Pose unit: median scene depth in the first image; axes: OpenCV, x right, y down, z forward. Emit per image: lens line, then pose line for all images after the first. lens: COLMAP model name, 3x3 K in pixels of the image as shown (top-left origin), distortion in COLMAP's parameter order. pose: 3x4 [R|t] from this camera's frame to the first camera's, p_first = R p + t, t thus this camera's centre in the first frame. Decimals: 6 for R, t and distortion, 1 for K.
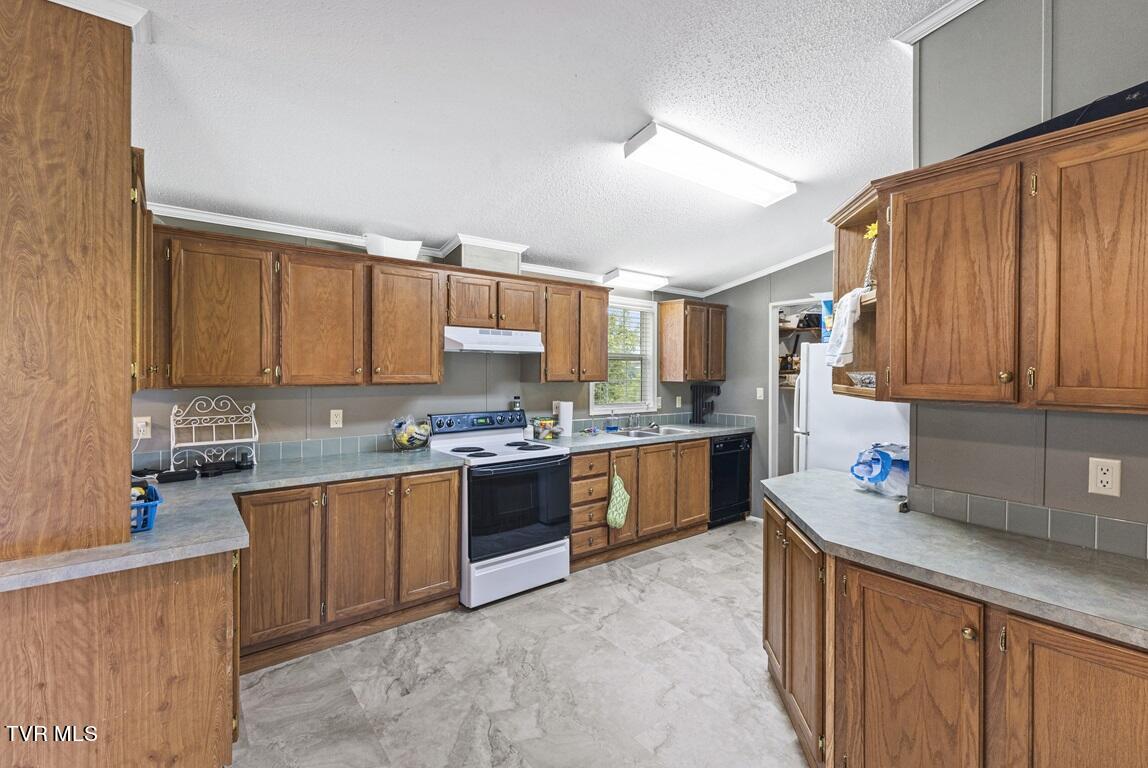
lens RADIAL K [[513.1, 0, 573.4], [0, 513.1, 375.7], [0, 0, 1]] dist [0.003022, 0.000182]
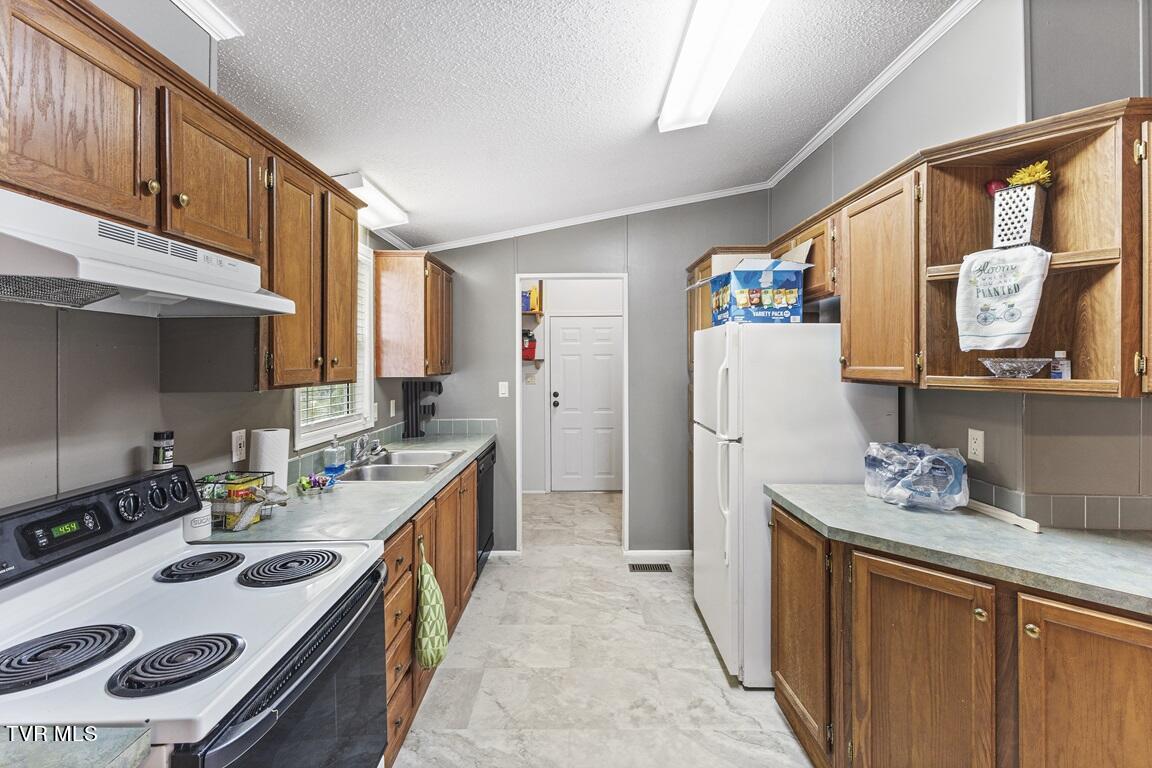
lens RADIAL K [[514.9, 0, 587.2], [0, 514.9, 359.0], [0, 0, 1]] dist [0.003022, 0.000182]
pose [[0.613580, -0.003866, 0.789623, -0.216004], [0.013535, 0.999893, -0.005622, -0.006037], [-0.789517, 0.014137, 0.613566, 0.531866]]
